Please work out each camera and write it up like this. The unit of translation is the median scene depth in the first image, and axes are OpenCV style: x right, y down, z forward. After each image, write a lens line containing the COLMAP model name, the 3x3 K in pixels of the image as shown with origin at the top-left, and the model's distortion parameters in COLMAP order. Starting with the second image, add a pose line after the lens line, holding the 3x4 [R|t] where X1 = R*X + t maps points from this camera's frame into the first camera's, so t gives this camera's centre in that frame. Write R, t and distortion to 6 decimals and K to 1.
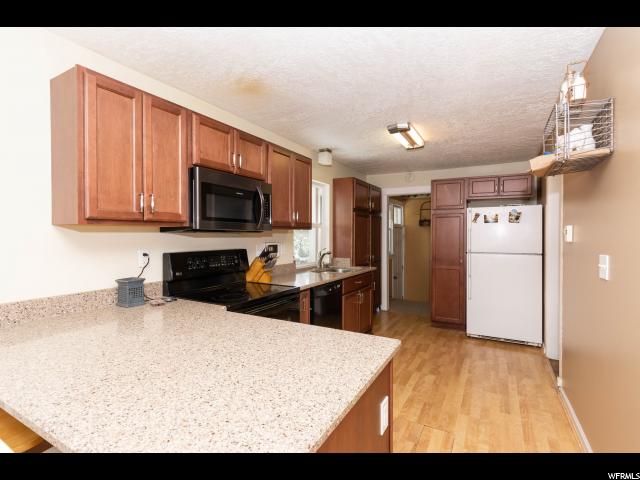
lens RADIAL K [[310.3, 0, 320.3], [0, 310.3, 236.8], [0, 0, 1]] dist [-0.005373, -0.000902]
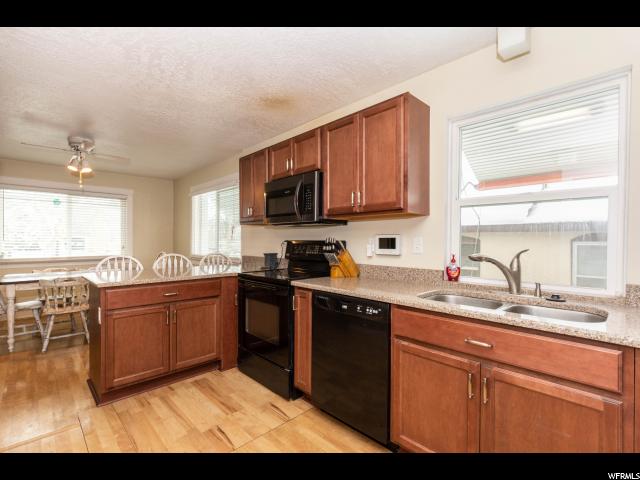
lens RADIAL K [[310.3, 0, 320.3], [0, 310.3, 236.8], [0, 0, 1]] dist [-0.005373, -0.000902]
pose [[-0.292268, -0.006895, -0.956312, 0.557296], [-0.009430, 0.999946, -0.004328, 0.025059], [0.956290, 0.007753, -0.292318, 0.967422]]
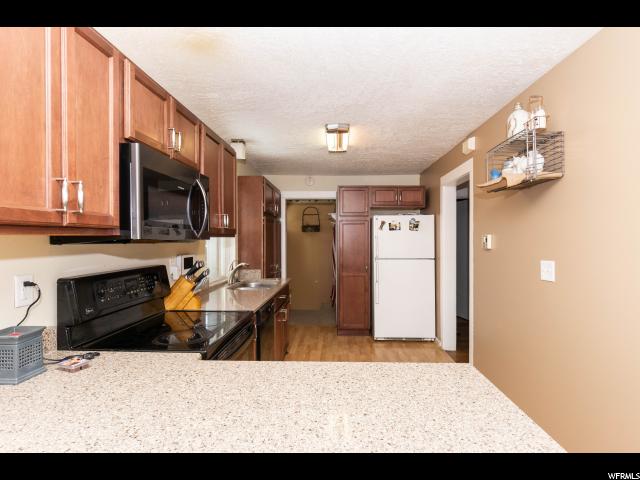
lens RADIAL K [[330.1, 0, 322.5], [0, 330.1, 241.3], [0, 0, 1]] dist [-0.013184, -0.000395]
pose [[0.889015, -0.006160, 0.457837, -0.208918], [0.006853, 0.999977, 0.000147, -0.010865], [-0.457827, 0.003007, 0.889036, 0.122955]]
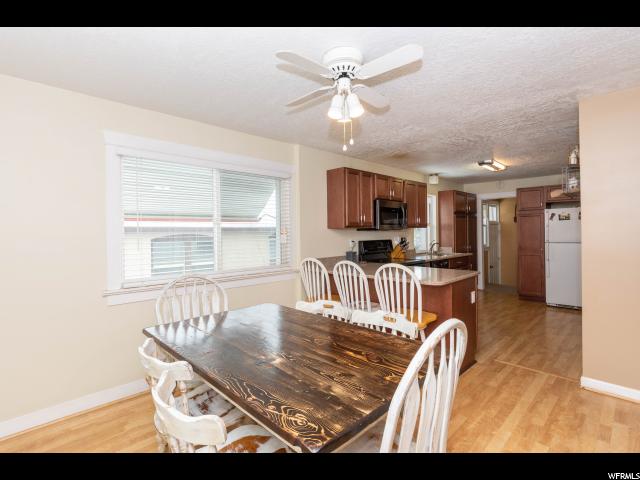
lens RADIAL K [[310.3, 0, 320.3], [0, 310.3, 236.8], [0, 0, 1]] dist [-0.005373, -0.000902]
pose [[0.959033, -0.012029, -0.283039, -0.099680], [0.013833, 0.999895, 0.004376, 0.008364], [0.282956, -0.008112, 0.959099, -0.663909]]
